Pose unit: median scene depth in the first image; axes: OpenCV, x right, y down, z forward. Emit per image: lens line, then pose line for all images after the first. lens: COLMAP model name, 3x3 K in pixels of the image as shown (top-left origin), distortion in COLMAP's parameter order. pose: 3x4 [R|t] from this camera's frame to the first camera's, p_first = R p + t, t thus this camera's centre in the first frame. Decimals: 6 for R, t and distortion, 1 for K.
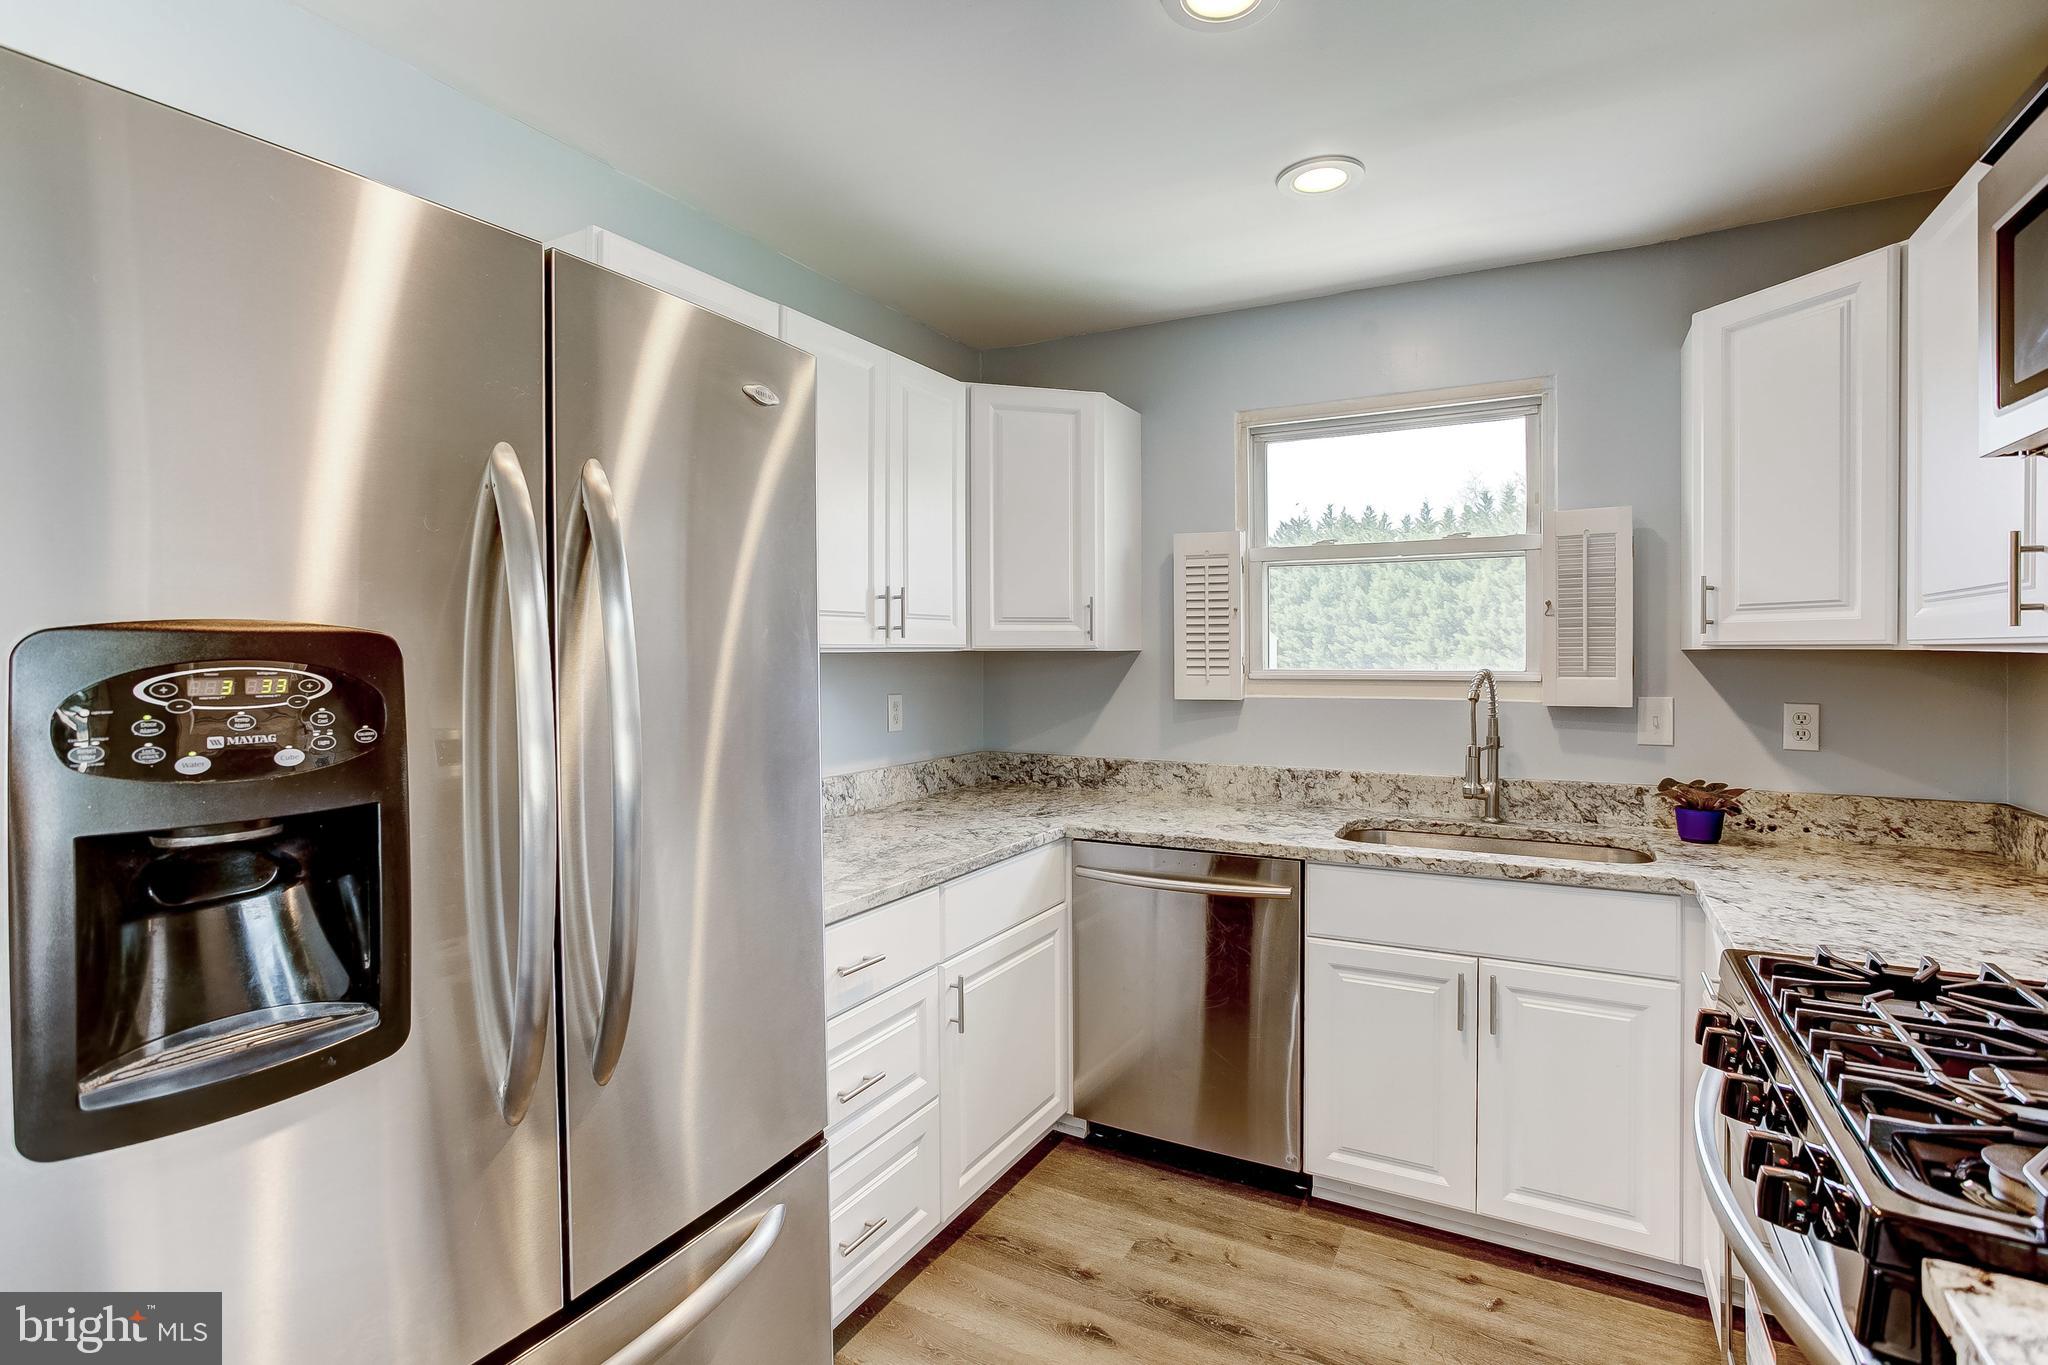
lens RADIAL K [[986.7, 0, 985.7], [0, 986.7, 660.4], [0, 0, 1]] dist [-0.027415, 0.032287]
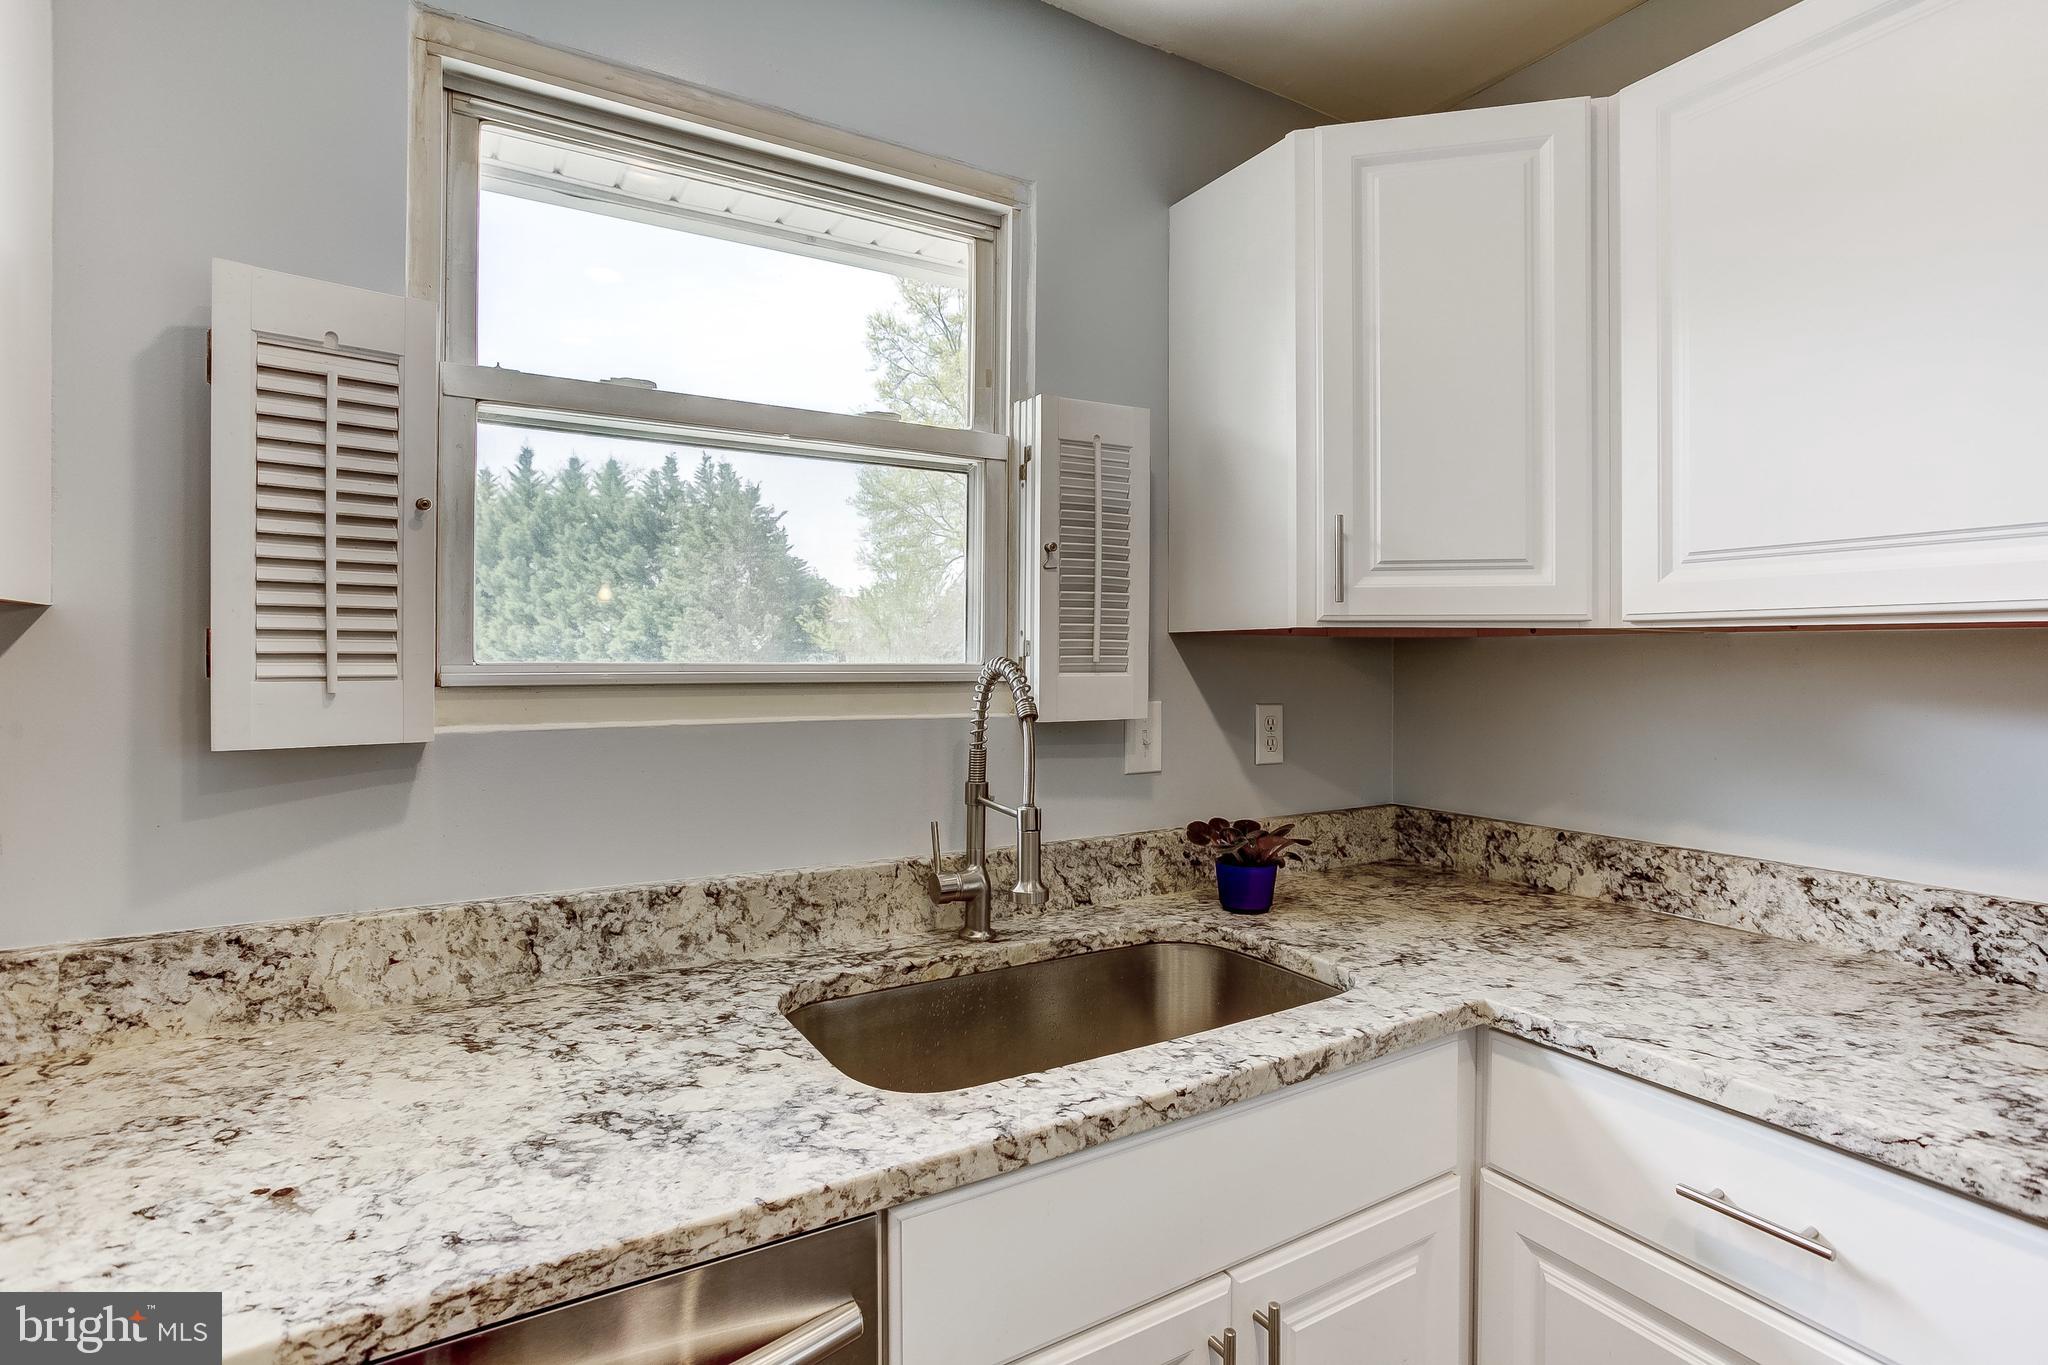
lens RADIAL K [[983.0, 0, 1015.7], [0, 983.0, 663.6], [0, 0, 1]] dist [-0.053647, 0.032203]
pose [[0.477702, 0.004657, 0.878510, 0.041597], [0.002096, 0.999977, -0.006440, 0.014200], [-0.878519, 0.004918, 0.477681, 0.717777]]
